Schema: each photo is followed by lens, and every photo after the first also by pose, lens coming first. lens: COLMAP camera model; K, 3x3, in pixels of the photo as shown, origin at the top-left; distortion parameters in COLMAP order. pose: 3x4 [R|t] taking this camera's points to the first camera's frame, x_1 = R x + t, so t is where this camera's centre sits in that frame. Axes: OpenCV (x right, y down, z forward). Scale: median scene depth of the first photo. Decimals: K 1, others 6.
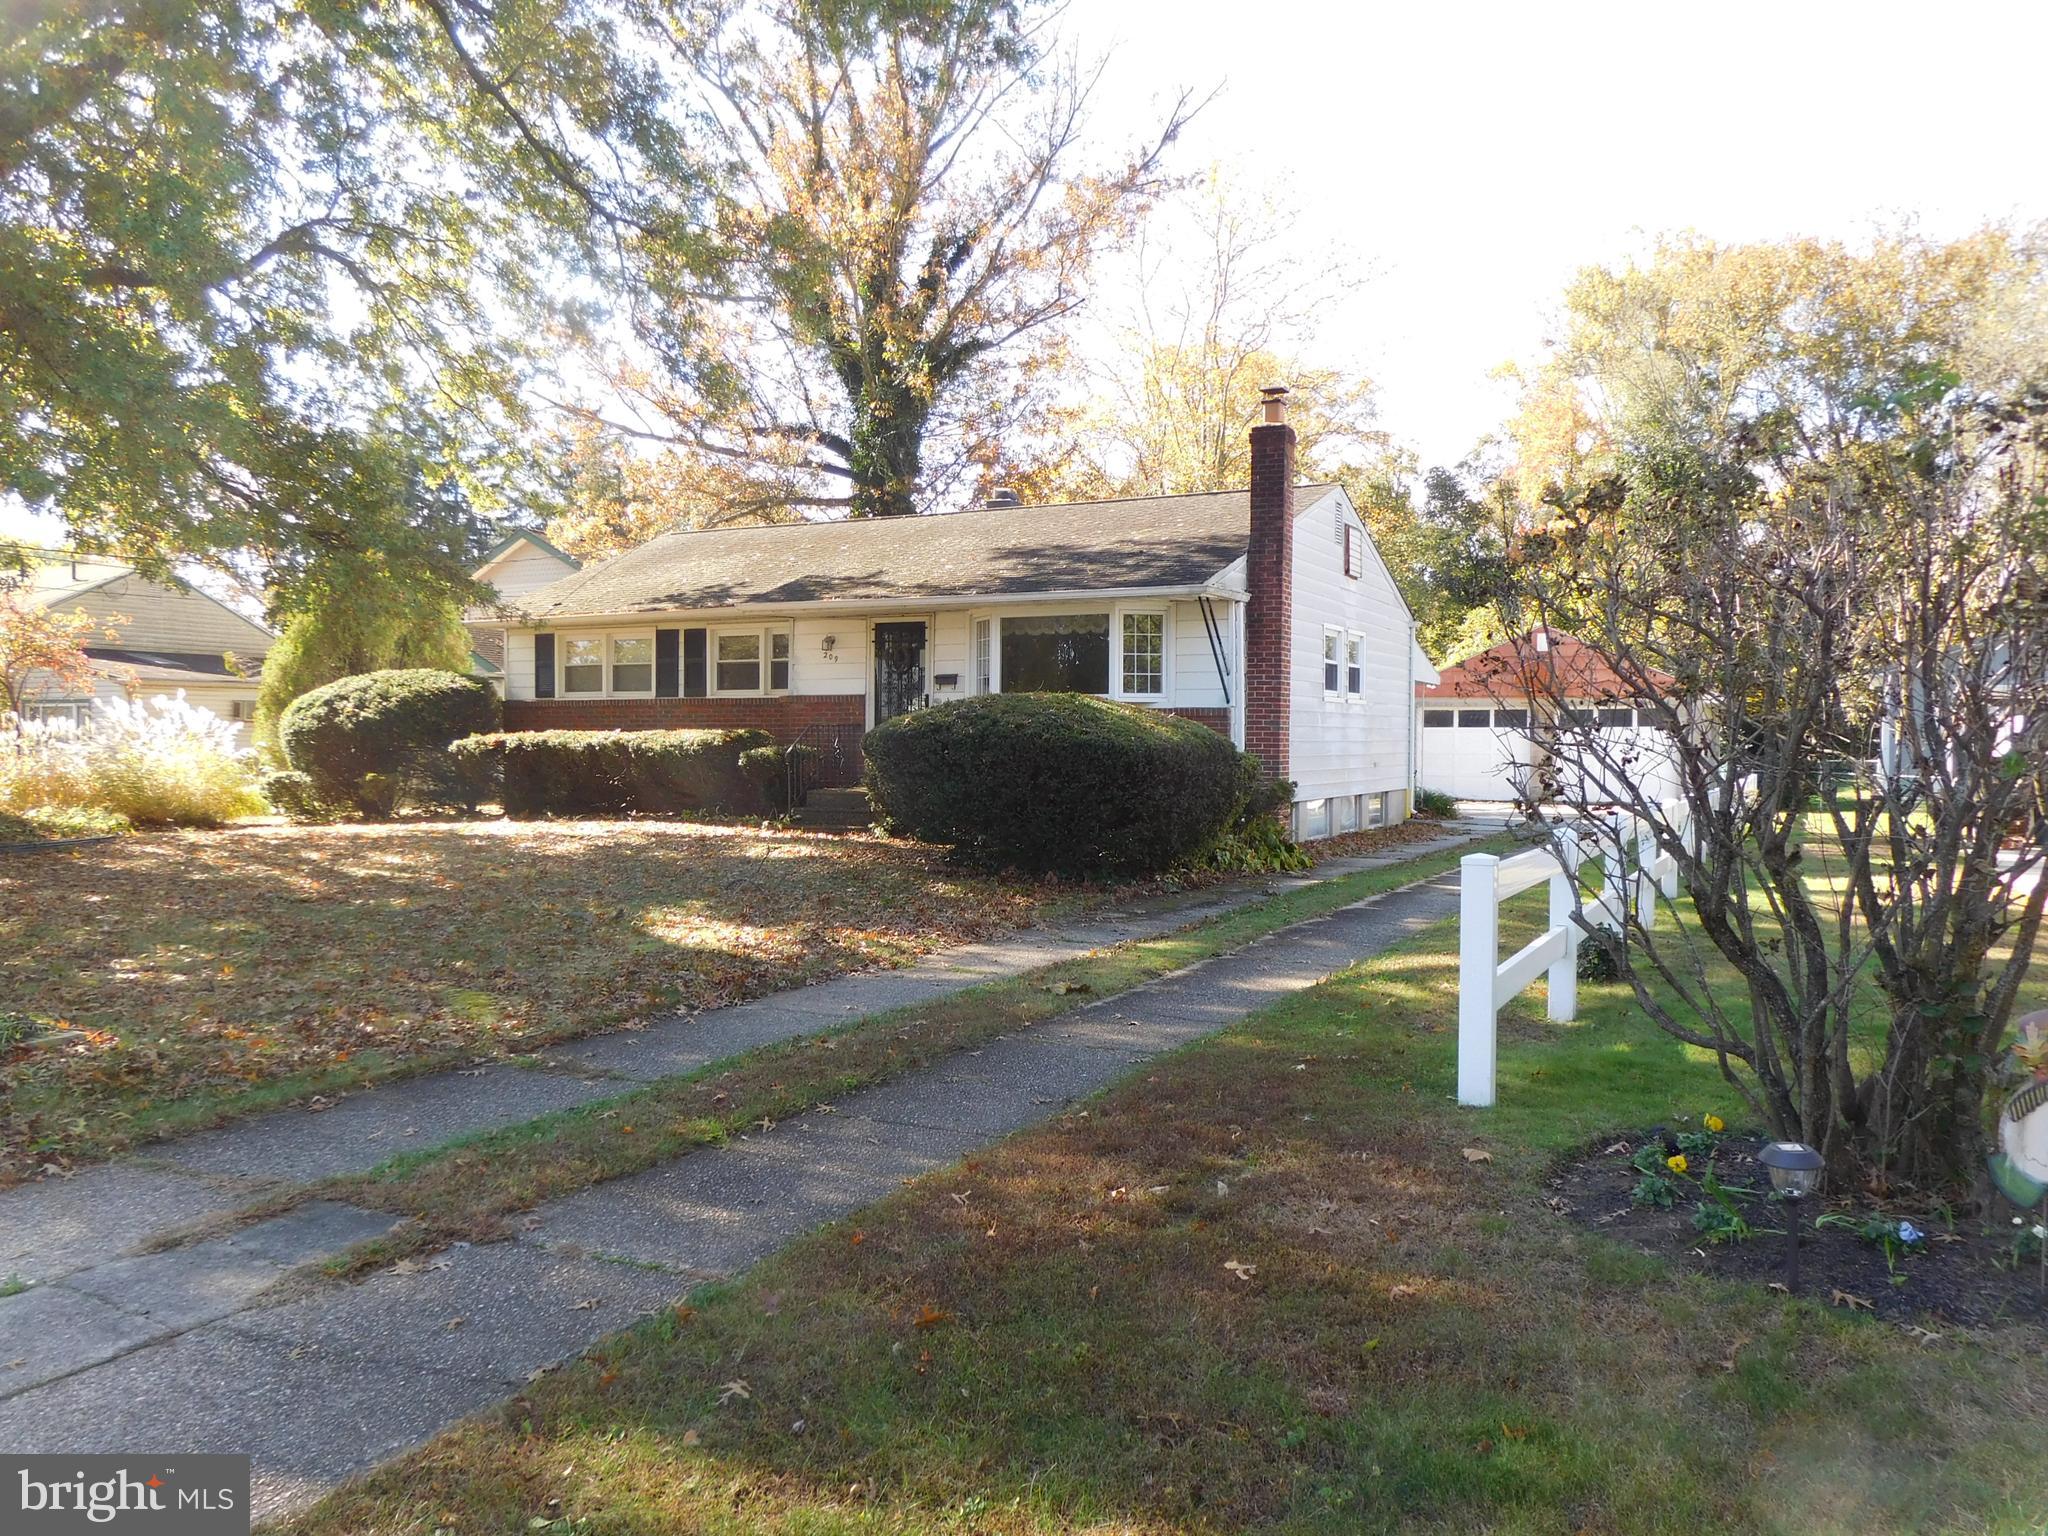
lens RADIAL K [[1586.8, 0, 1024.0], [0, 1586.8, 768.0], [0, 0, 1]] dist [-0.040289, 0.116393]
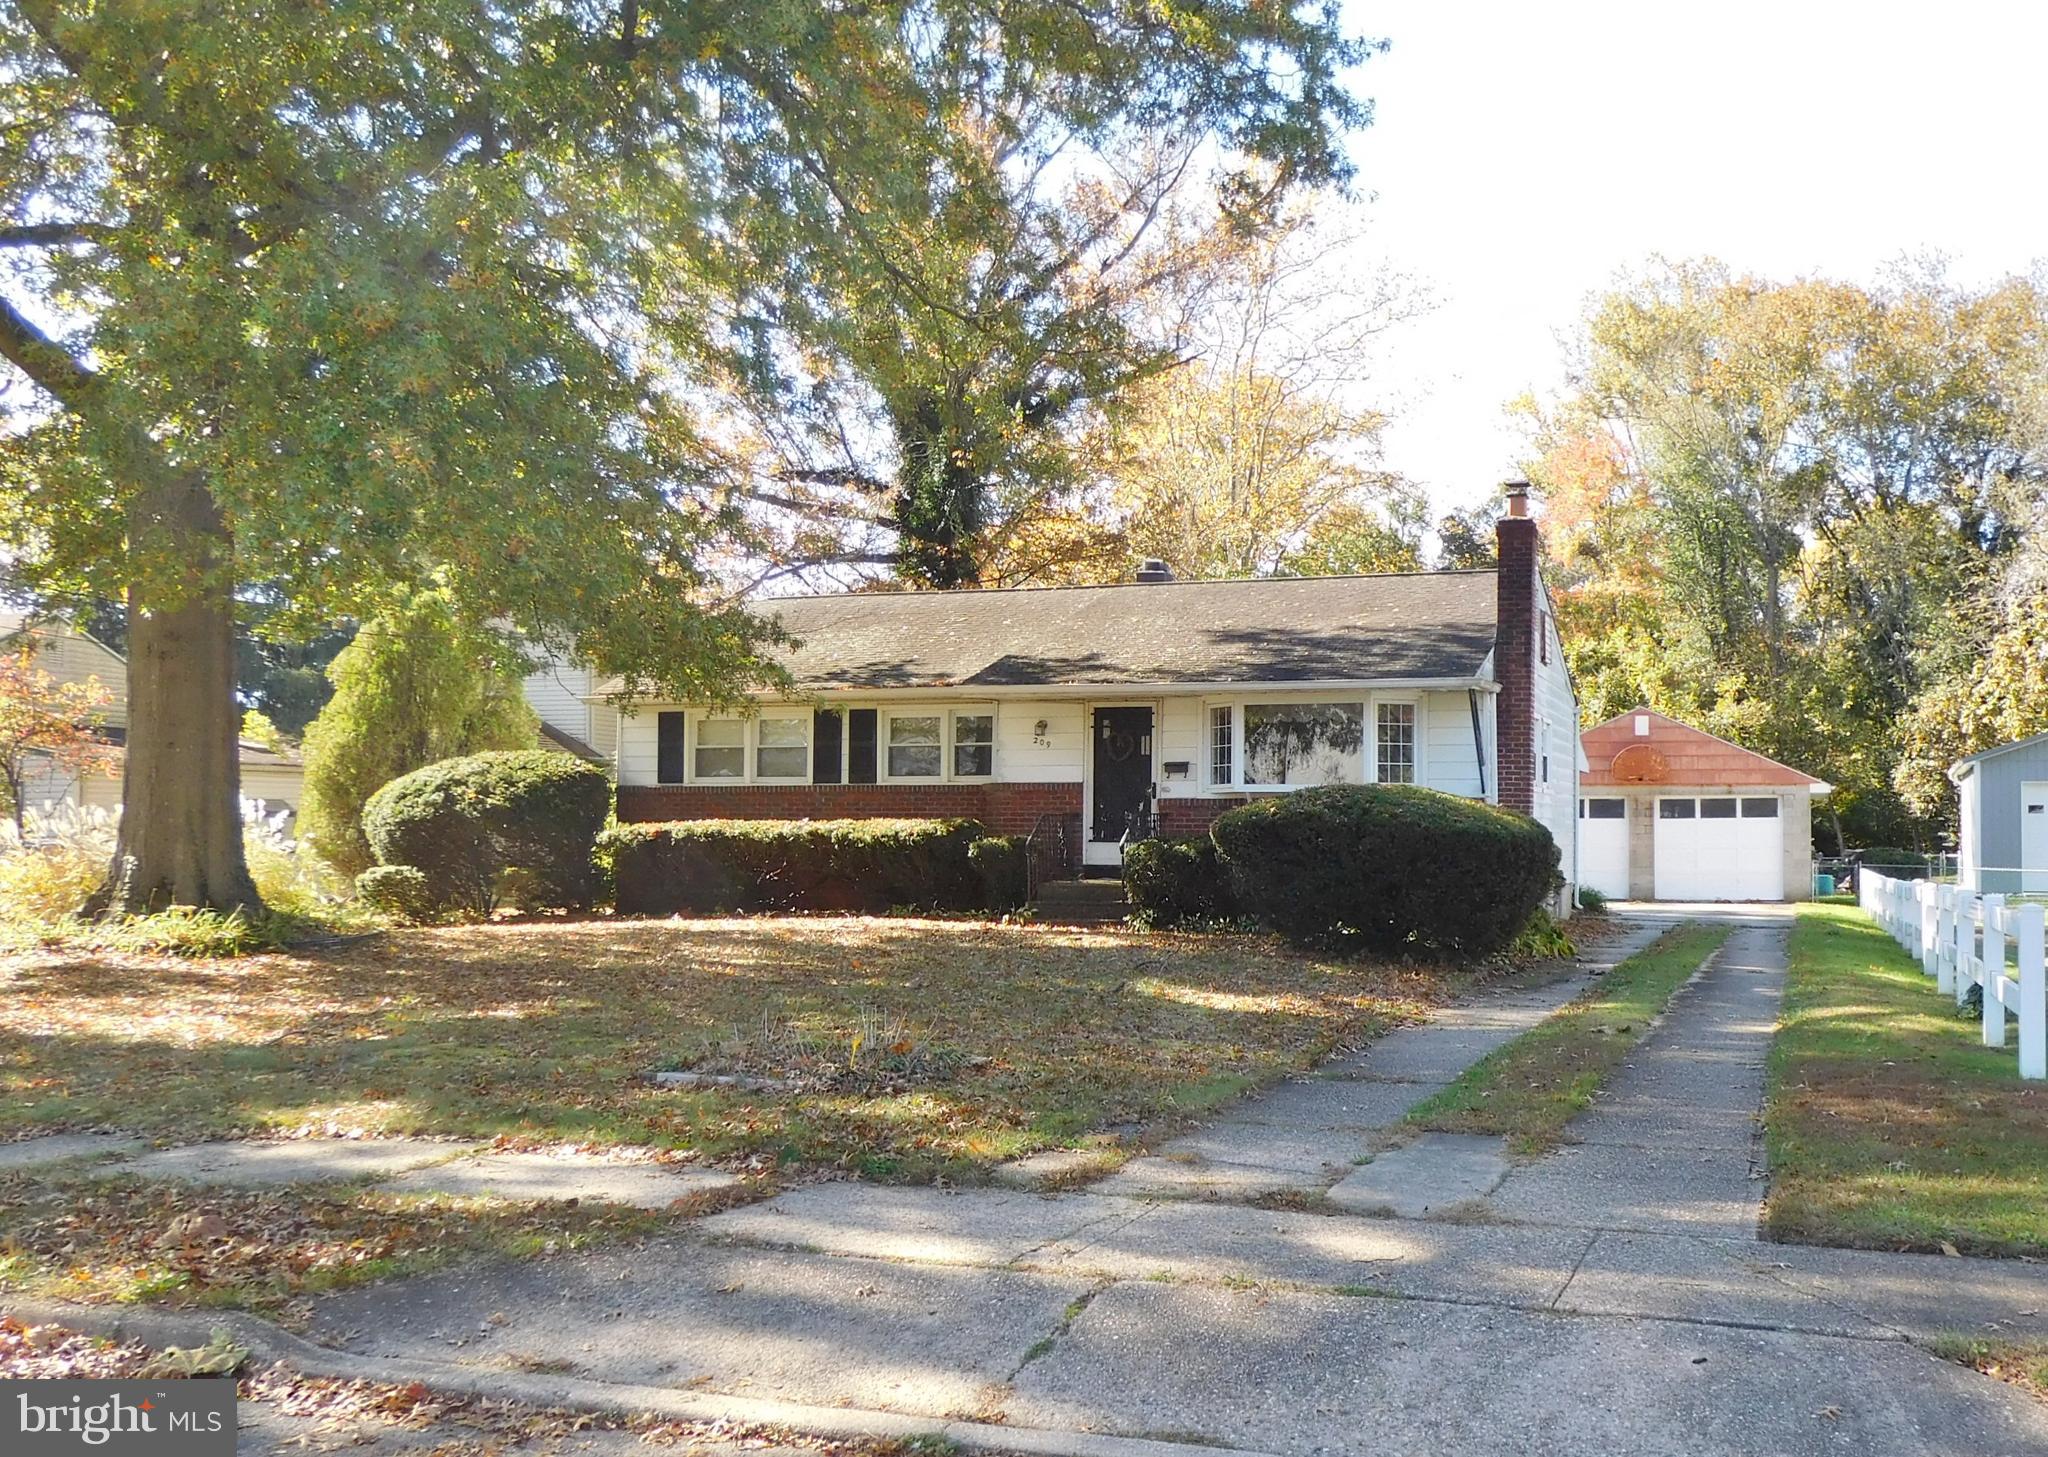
lens RADIAL K [[2235.7, 0, 1024.0], [0, 2235.7, 728.5], [0, 0, 1]] dist [-0.023114, -0.010302]
pose [[0.985640, 0.008022, 0.168668, -0.331507], [0.003130, 0.997831, -0.065749, 0.008689], [-0.168829, 0.065333, 0.983478, -0.287576]]
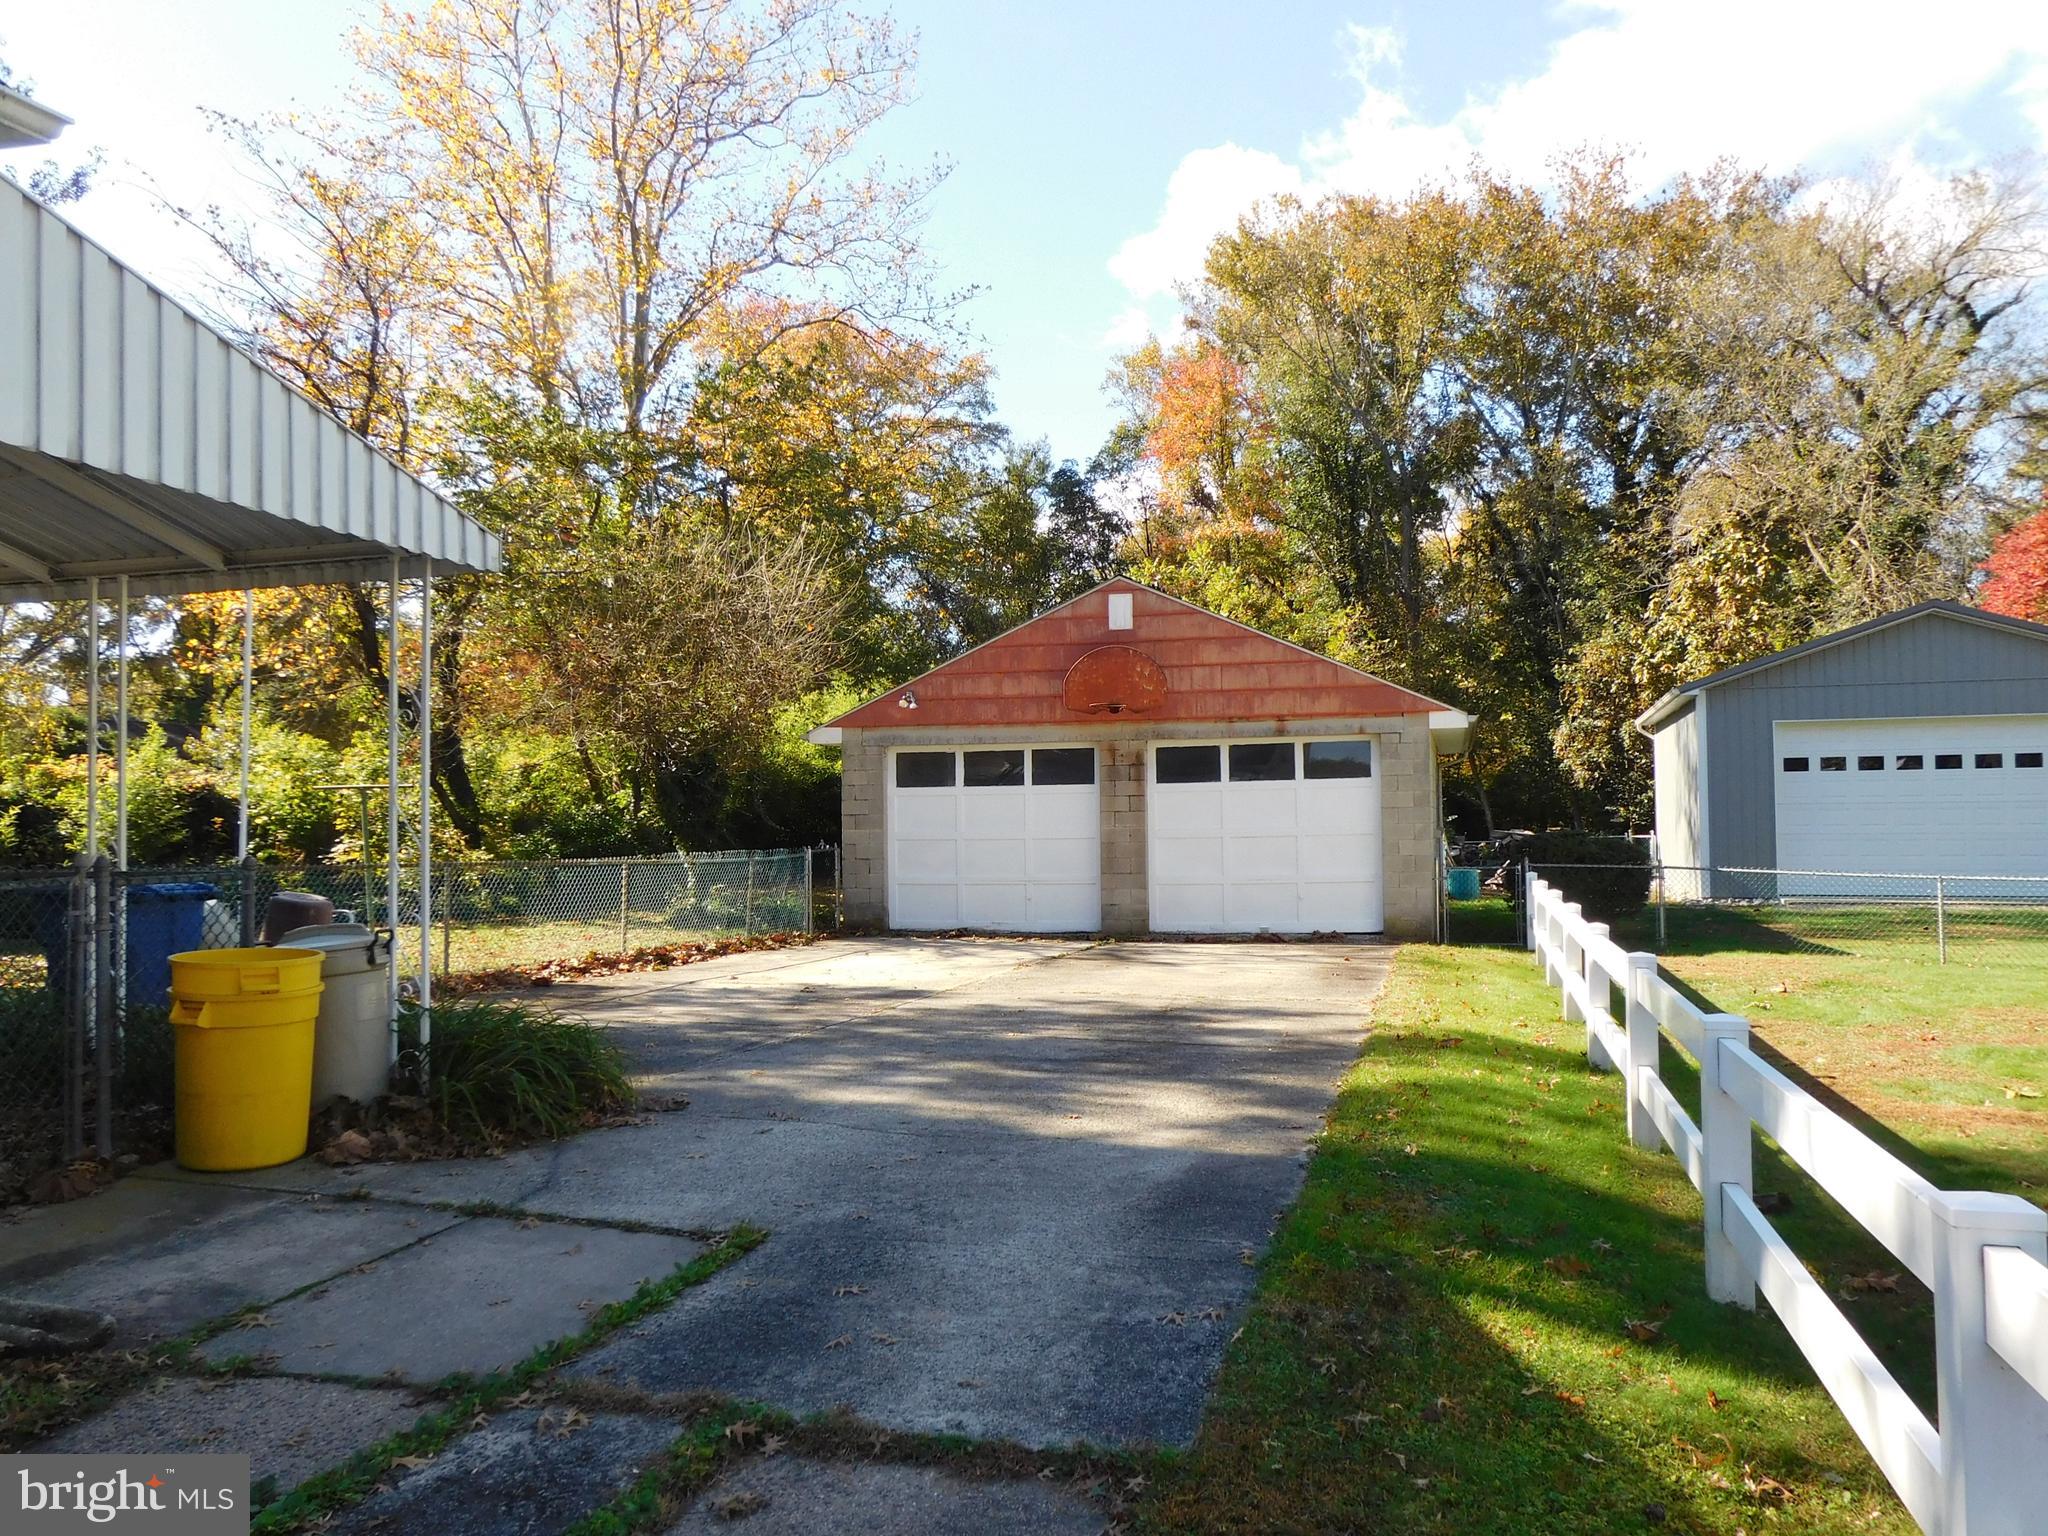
lens RADIAL K [[1051.4, 0, 1155.2], [0, 1051.4, 803.0], [0, 0, 1]] dist [-0.000601, -0.000006]
pose [[0.977770, -0.017108, 0.208981, 0.365198], [0.025666, 0.998936, -0.038306, -0.008879], [-0.208104, 0.042818, 0.977169, 0.923245]]
